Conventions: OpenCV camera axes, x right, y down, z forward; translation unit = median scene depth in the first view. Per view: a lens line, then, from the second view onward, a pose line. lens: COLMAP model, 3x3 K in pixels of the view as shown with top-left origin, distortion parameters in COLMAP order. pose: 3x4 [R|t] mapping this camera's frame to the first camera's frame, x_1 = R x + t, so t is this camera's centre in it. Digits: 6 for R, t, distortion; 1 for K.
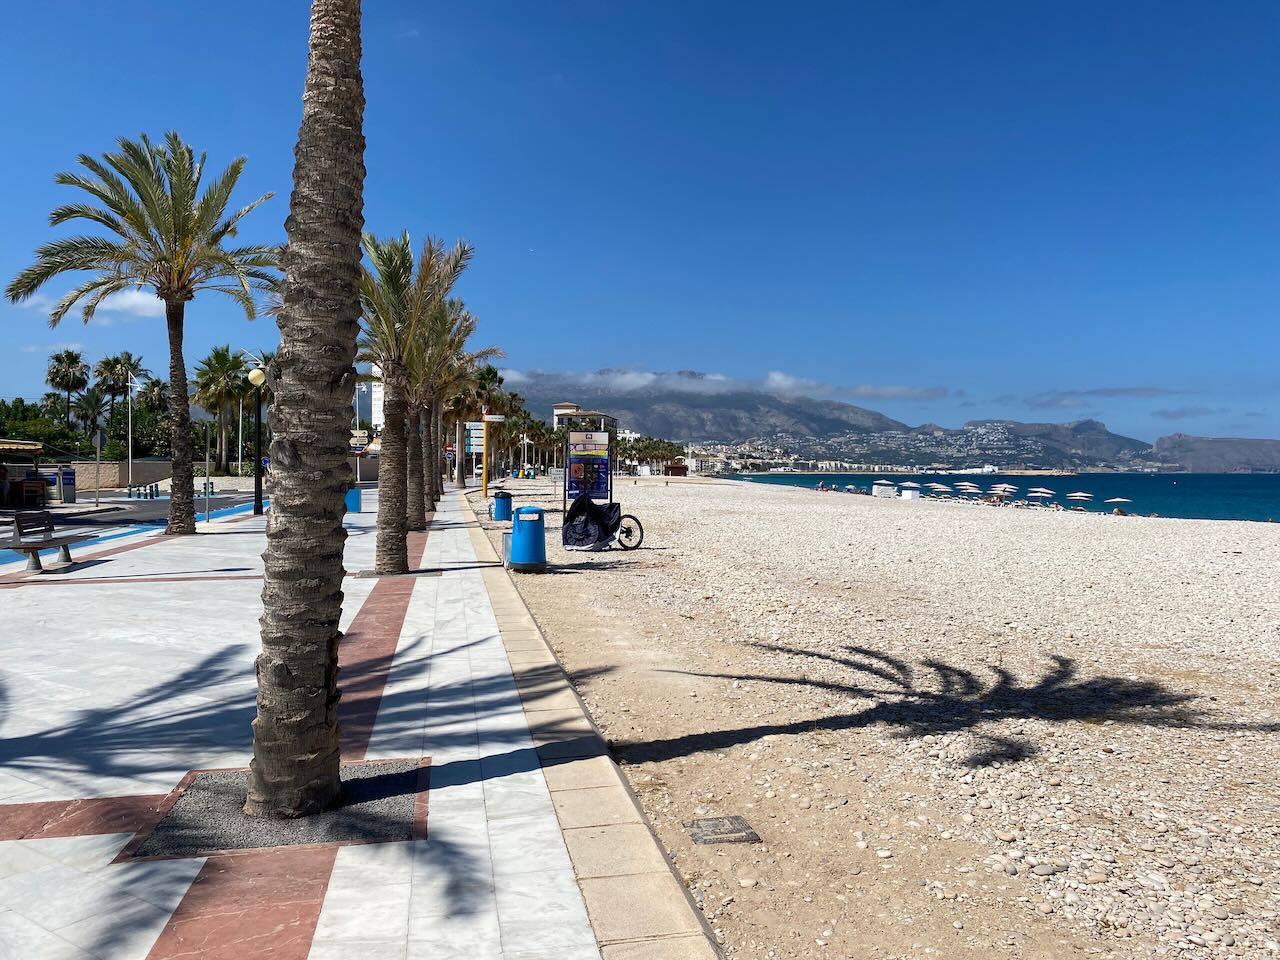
lens RADIAL K [[969.6, 0, 640.0], [0, 969.6, 480.0], [0, 0, 1]] dist [0.021828, -0.012881]
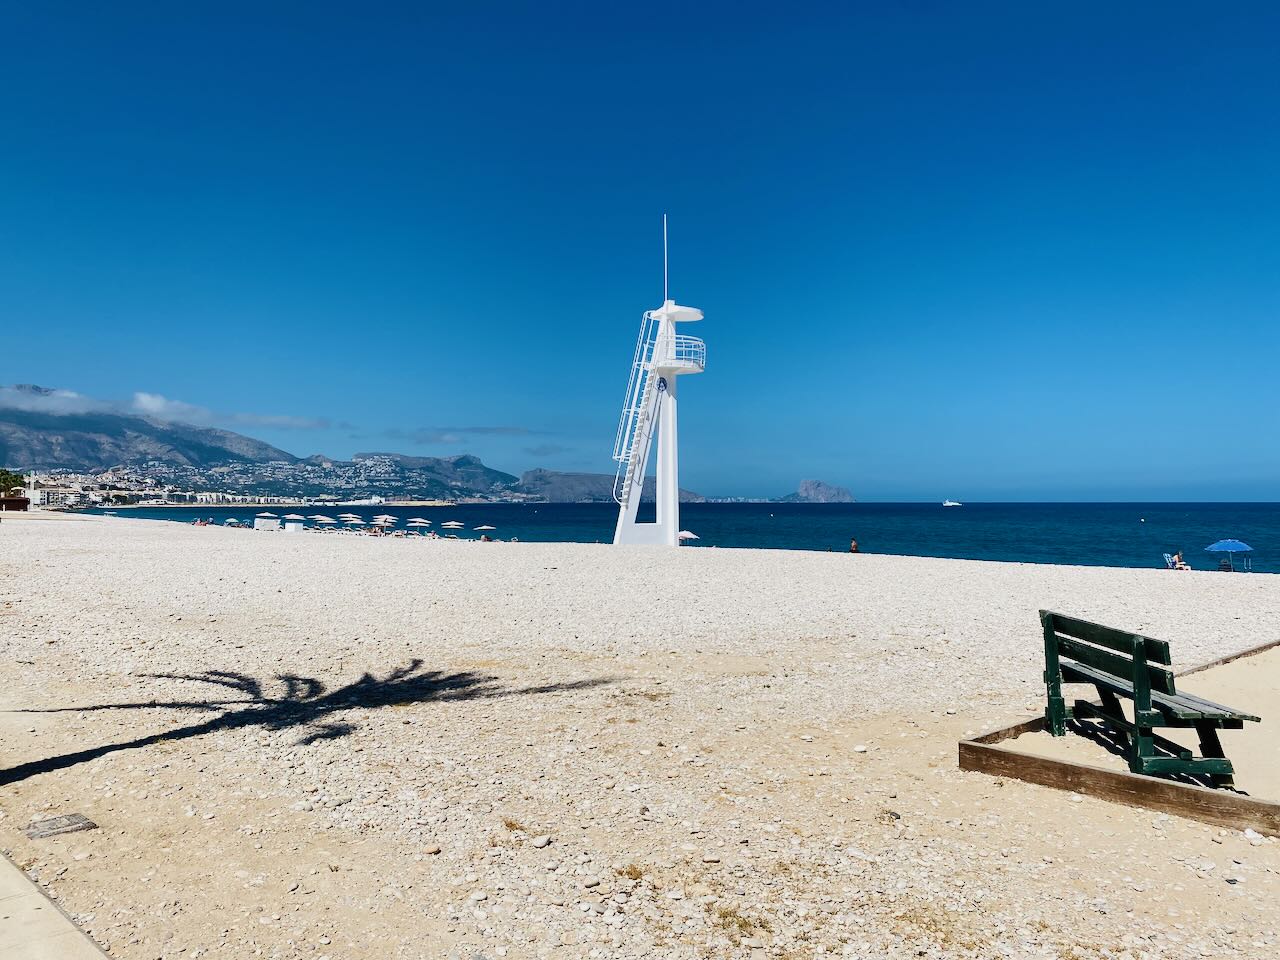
lens RADIAL K [[969.6, 0, 640.0], [0, 969.6, 480.0], [0, 0, 1]] dist [0.021828, -0.012881]
pose [[0.820555, 0.006573, 0.571530, -0.005435], [0.011868, 0.999522, -0.028535, -0.003447], [-0.571444, 0.030198, 0.820085, -0.127216]]
